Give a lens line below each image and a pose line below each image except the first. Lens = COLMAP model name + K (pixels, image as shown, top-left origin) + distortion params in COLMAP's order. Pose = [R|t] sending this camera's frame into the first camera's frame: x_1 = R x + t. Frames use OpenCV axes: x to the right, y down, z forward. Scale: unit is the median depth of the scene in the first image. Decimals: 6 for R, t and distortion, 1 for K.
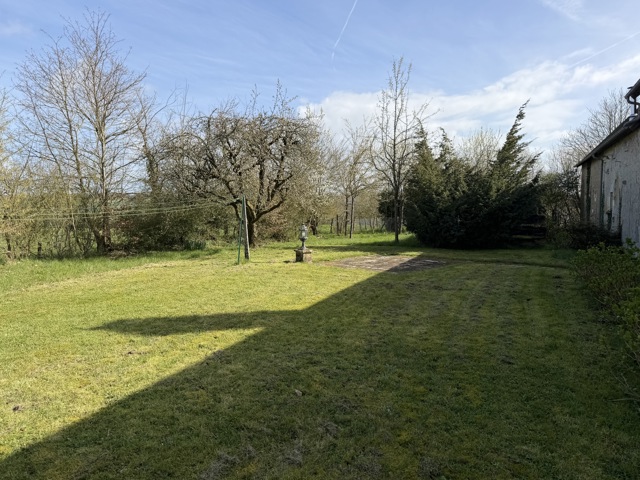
lens RADIAL K [[464.8, 0, 320.1], [0, 464.8, 241.6], [0, 0, 1]] dist [0.006420, -0.000598]
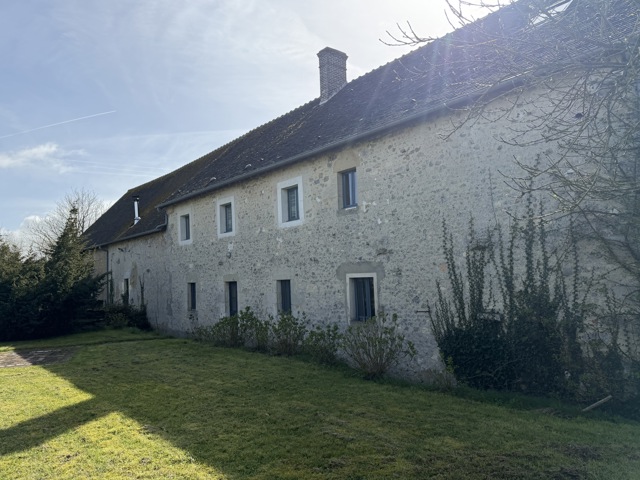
lens RADIAL K [[464.8, 0, 319.8], [0, 464.8, 239.6], [0, 0, 1]] dist [0.006420, -0.000598]
pose [[0.437935, 0.062279, 0.896847, -0.329055], [0.106214, 0.987026, -0.120406, -0.008357], [-0.892710, 0.147988, 0.425639, 0.029788]]
